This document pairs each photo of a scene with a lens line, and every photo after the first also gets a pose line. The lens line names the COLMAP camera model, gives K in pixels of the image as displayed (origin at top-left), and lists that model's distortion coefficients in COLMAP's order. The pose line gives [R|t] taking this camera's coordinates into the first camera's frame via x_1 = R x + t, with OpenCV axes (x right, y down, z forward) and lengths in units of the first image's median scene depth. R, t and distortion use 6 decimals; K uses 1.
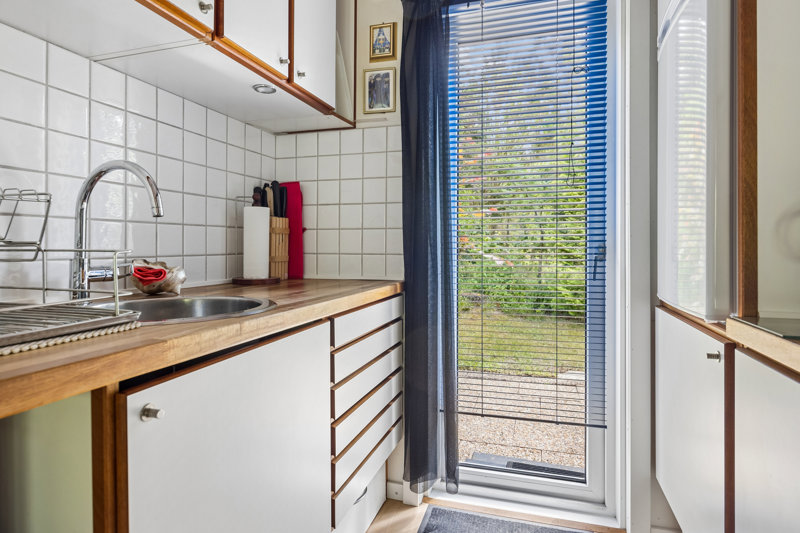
lens RADIAL K [[429.1, 0, 403.4], [0, 429.1, 248.4], [0, 0, 1]] dist [-0.000913, -0.000921]
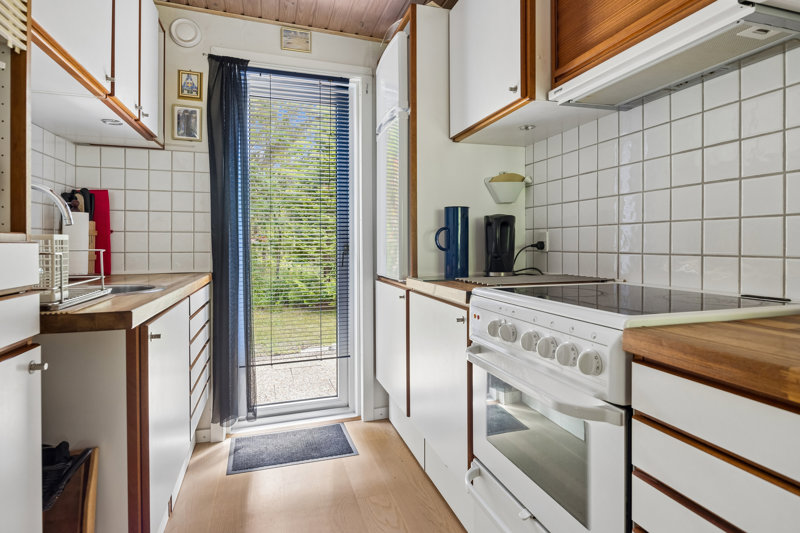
lens RADIAL K [[429.1, 0, 403.4], [0, 429.1, 248.4], [0, 0, 1]] dist [-0.000913, -0.000921]
pose [[0.813552, -0.007237, 0.581447, -0.279277], [0.005021, 0.999973, 0.005421, -0.001703], [-0.581471, -0.001491, 0.813566, -0.405433]]
